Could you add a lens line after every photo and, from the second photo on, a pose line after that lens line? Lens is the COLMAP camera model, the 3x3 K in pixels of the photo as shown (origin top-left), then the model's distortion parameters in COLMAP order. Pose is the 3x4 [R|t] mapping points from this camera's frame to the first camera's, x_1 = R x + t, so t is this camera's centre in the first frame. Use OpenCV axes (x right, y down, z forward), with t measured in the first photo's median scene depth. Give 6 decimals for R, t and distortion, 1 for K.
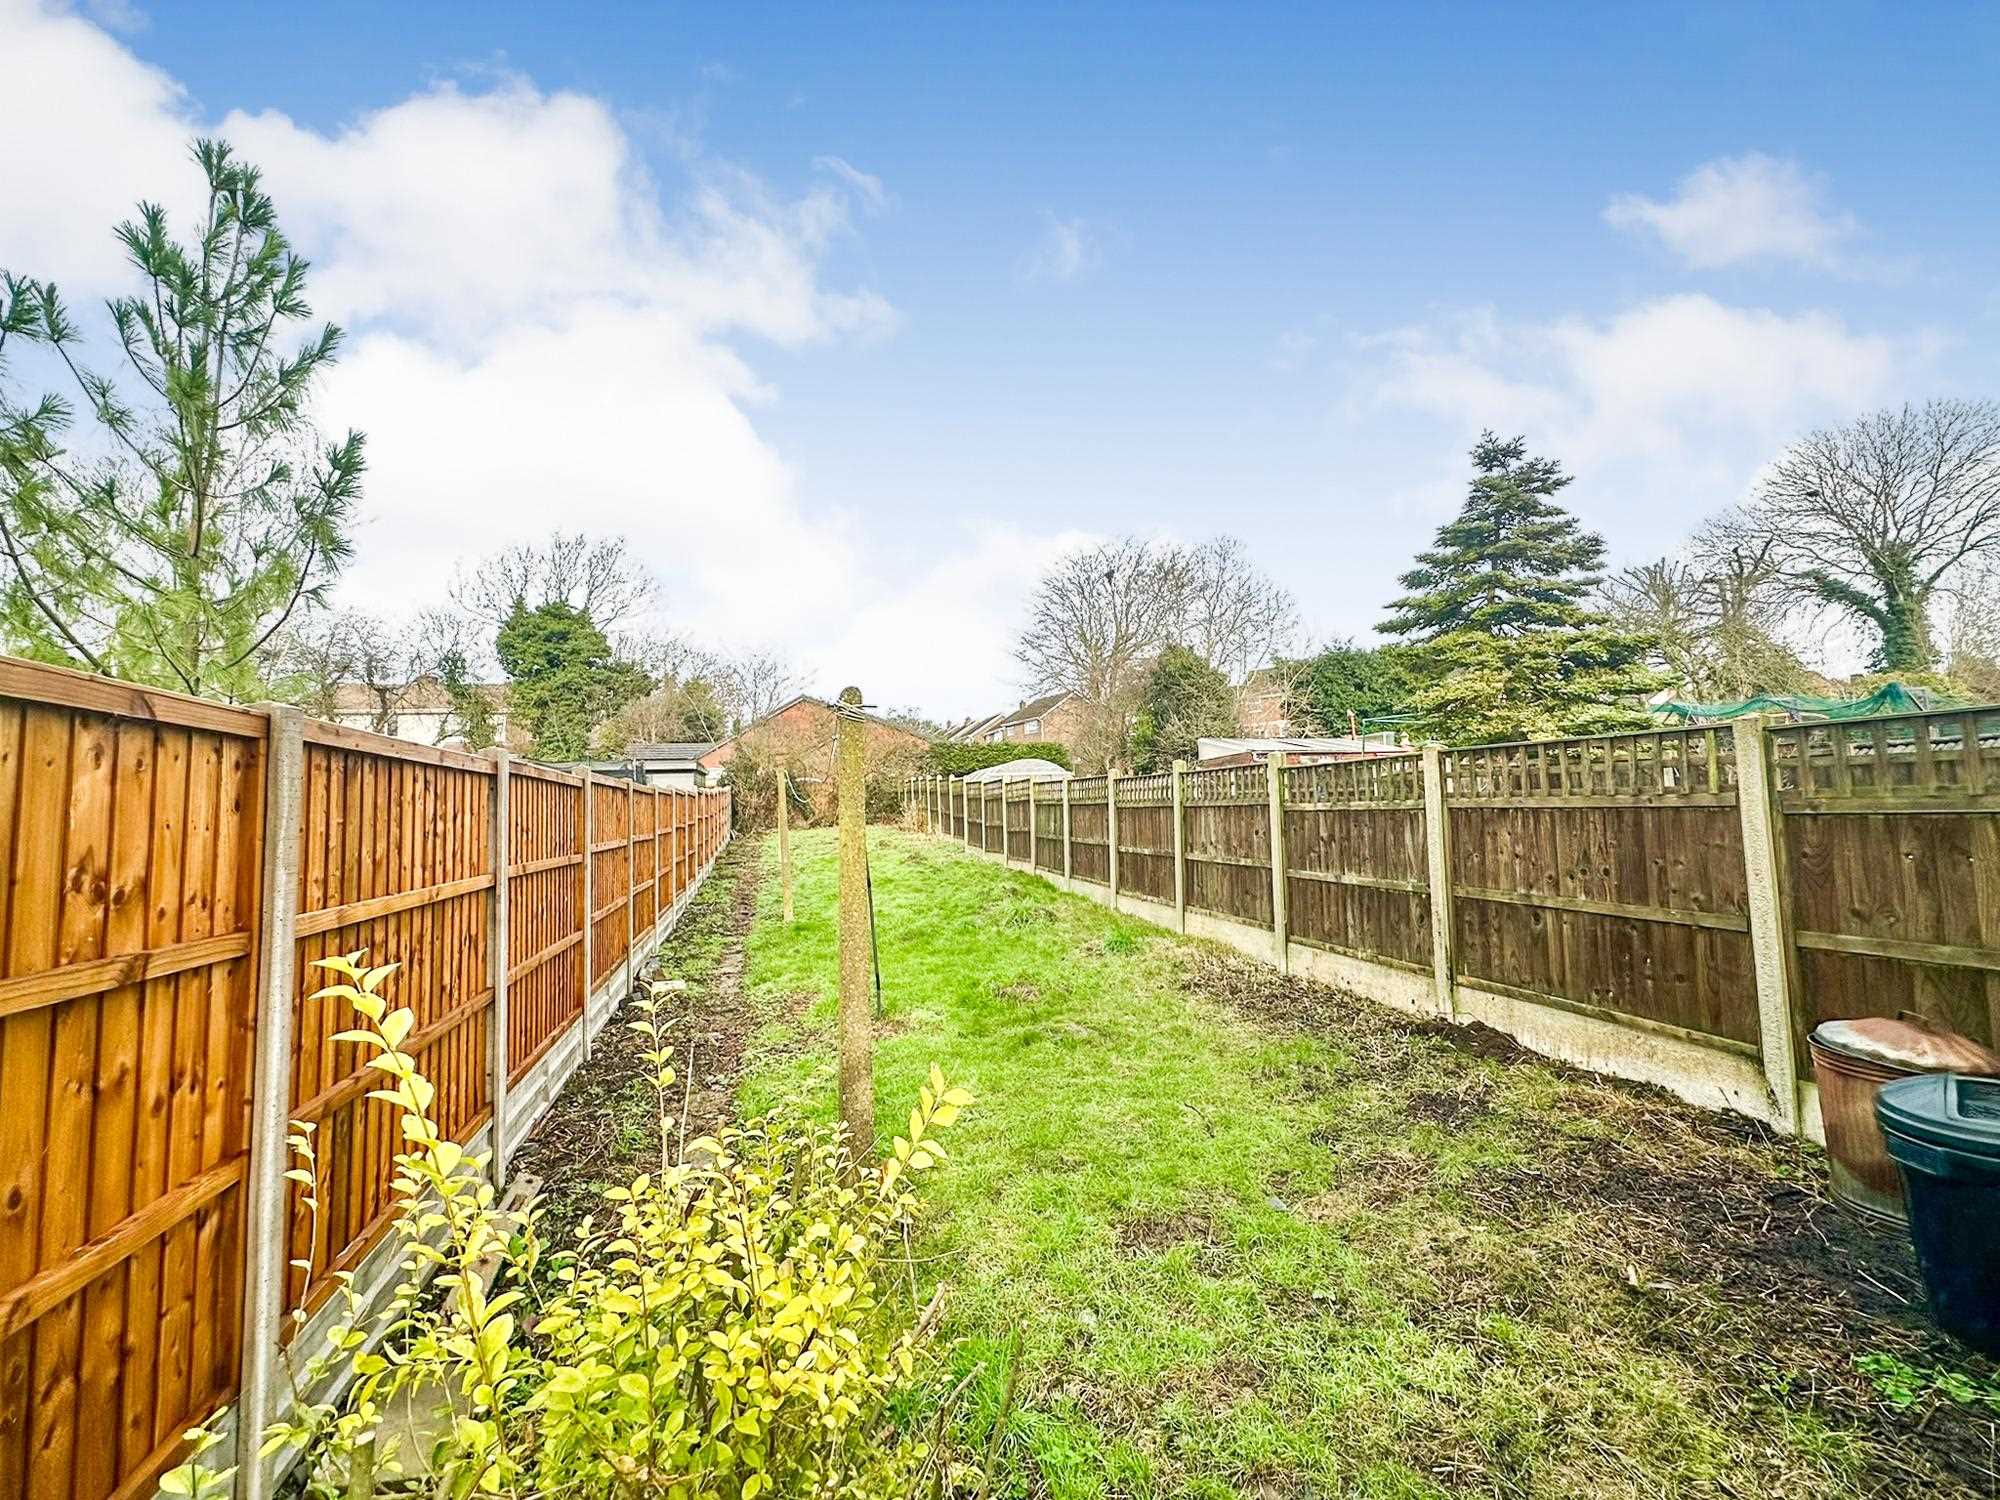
lens RADIAL K [[814.9, 0, 1004.5], [0, 814.9, 742.3], [0, 0, 1]] dist [-0.001302, -0.000278]
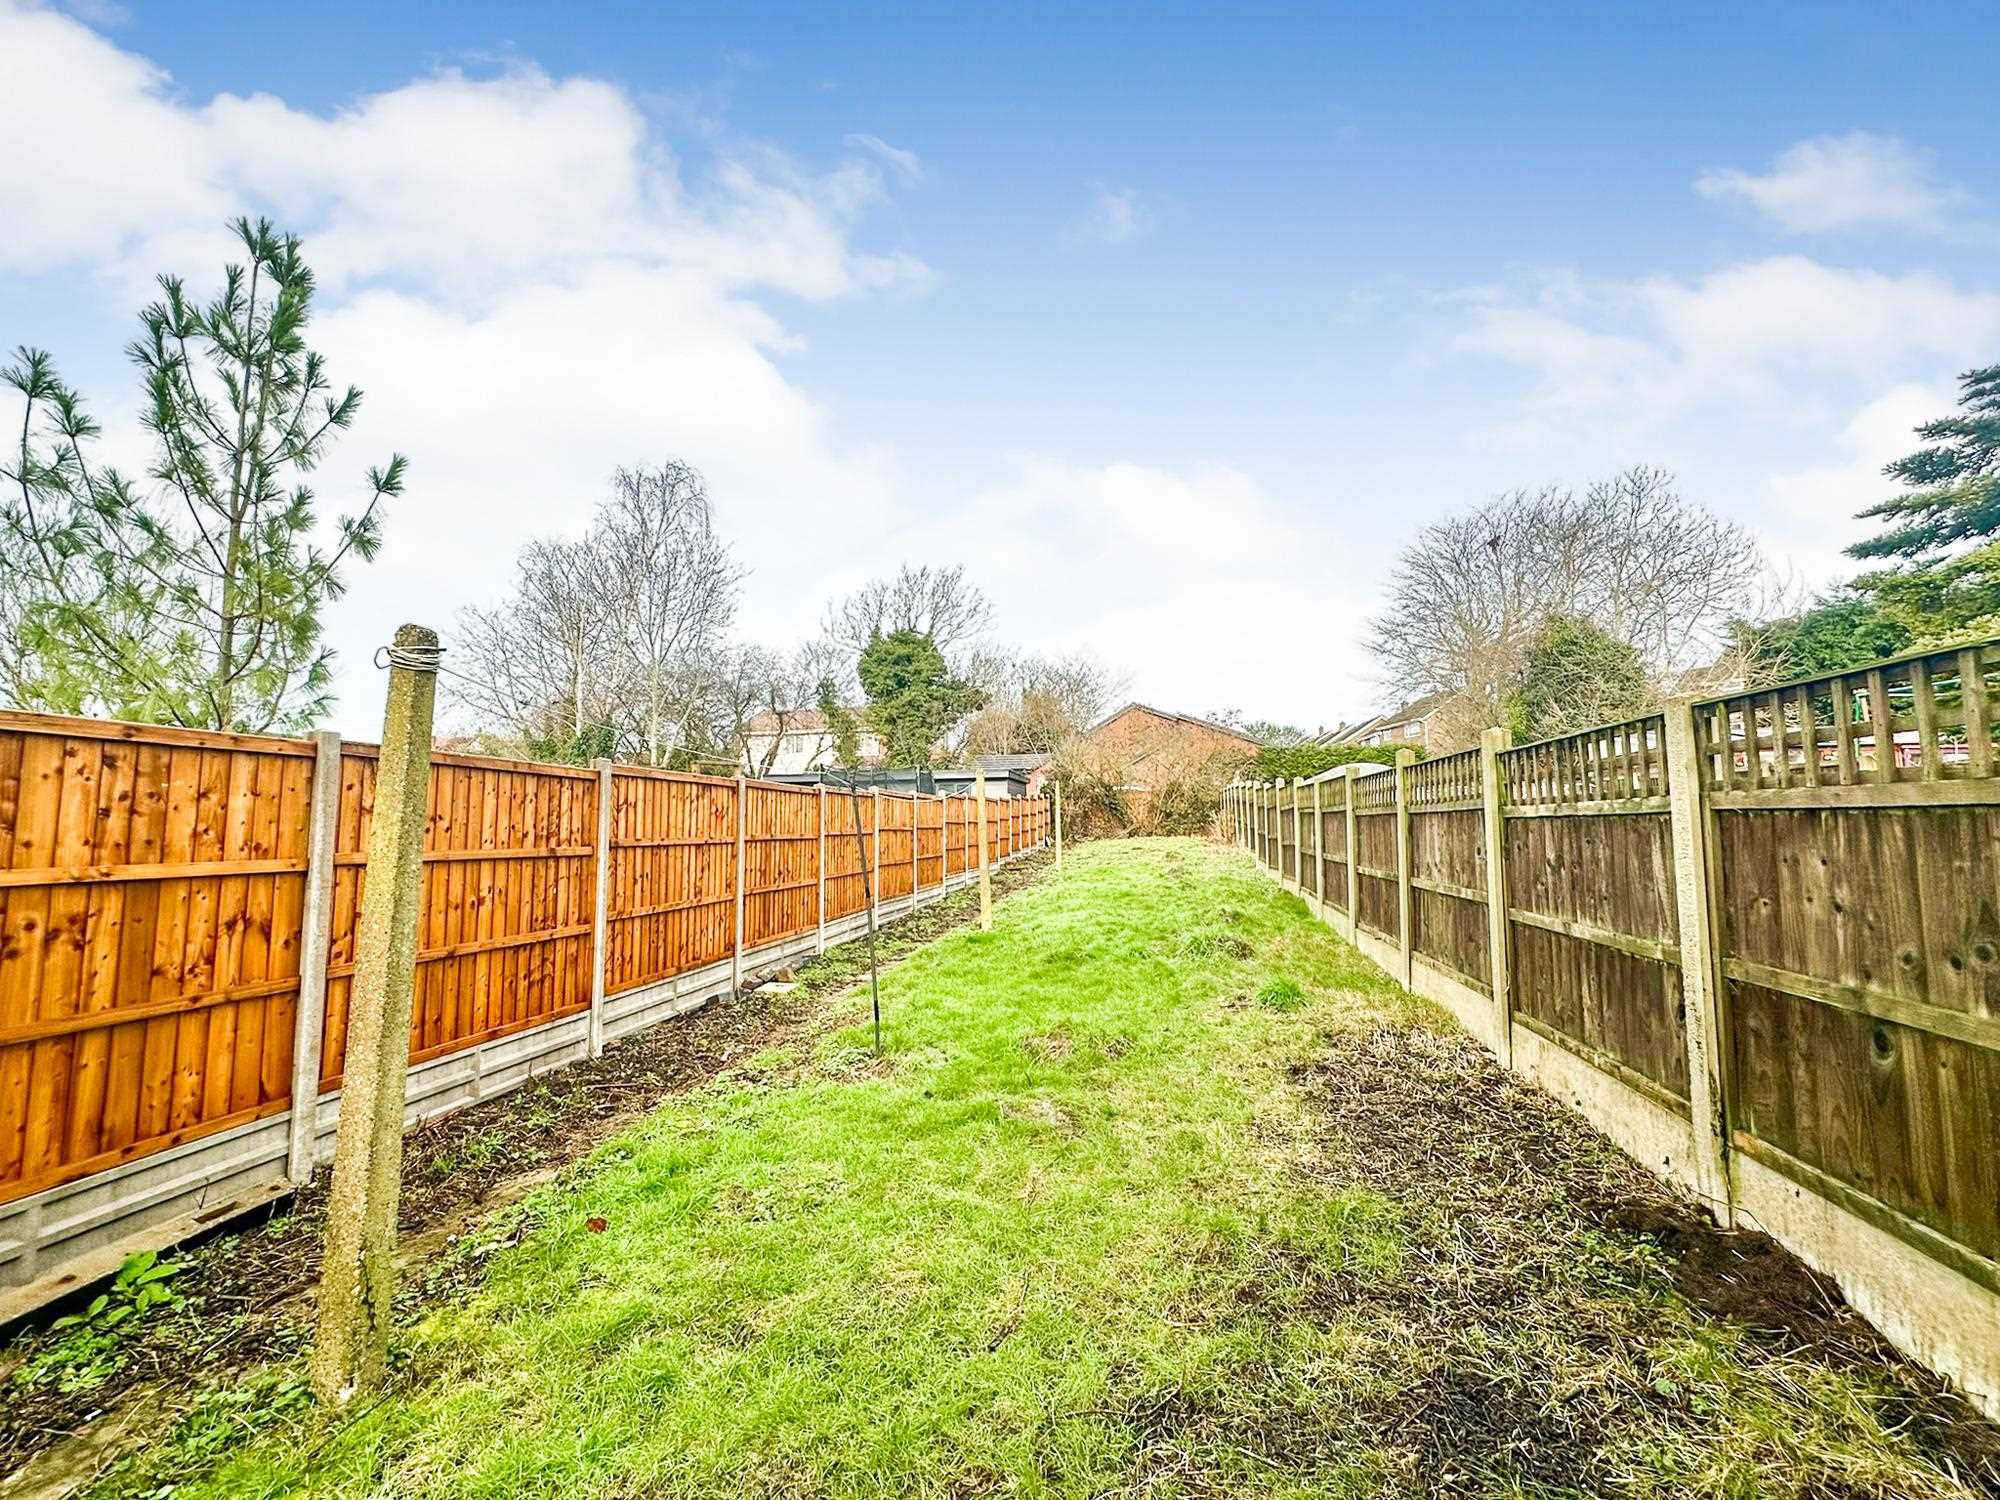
lens RADIAL K [[814.9, 0, 1009.8], [0, 814.9, 754.5], [0, 0, 1]] dist [-0.001302, -0.000278]
pose [[0.901209, -0.018844, -0.432975, 0.152550], [0.019333, 0.999808, -0.003273, 0.015772], [0.432953, -0.005421, 0.901400, 0.136947]]
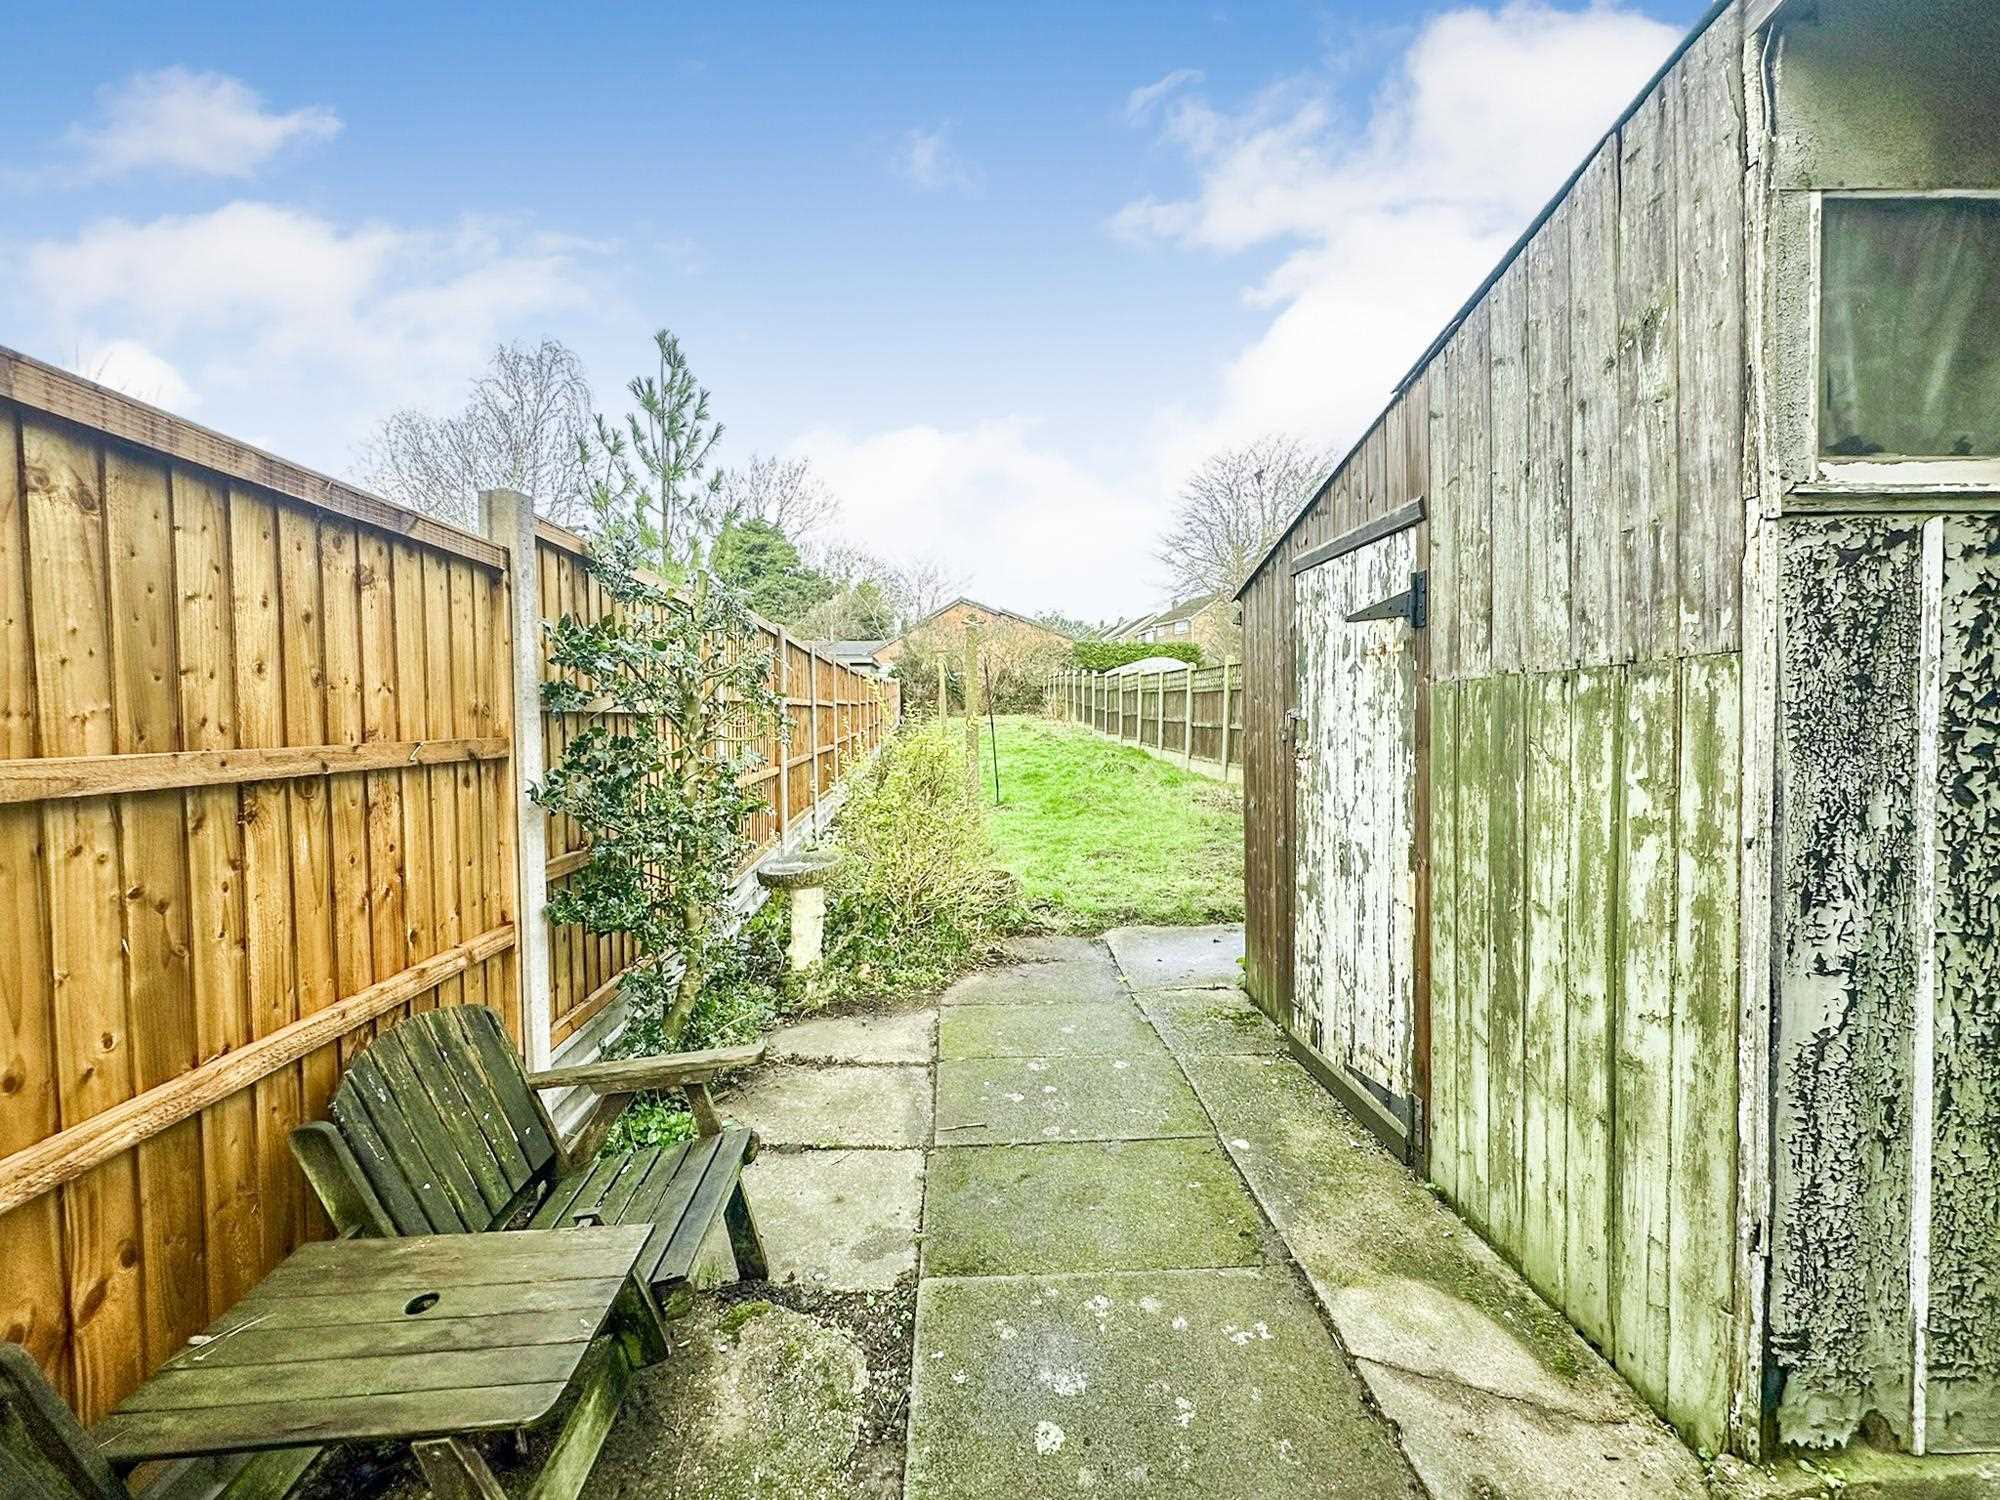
lens RADIAL K [[814.9, 0, 1007.5], [0, 814.9, 741.0], [0, 0, 1]] dist [-0.001302, -0.000278]
pose [[0.982387, 0.030812, -0.184301, 0.077341], [-0.008411, 0.992603, 0.121112, 0.001618], [0.186669, -0.117429, 0.975380, -0.278707]]
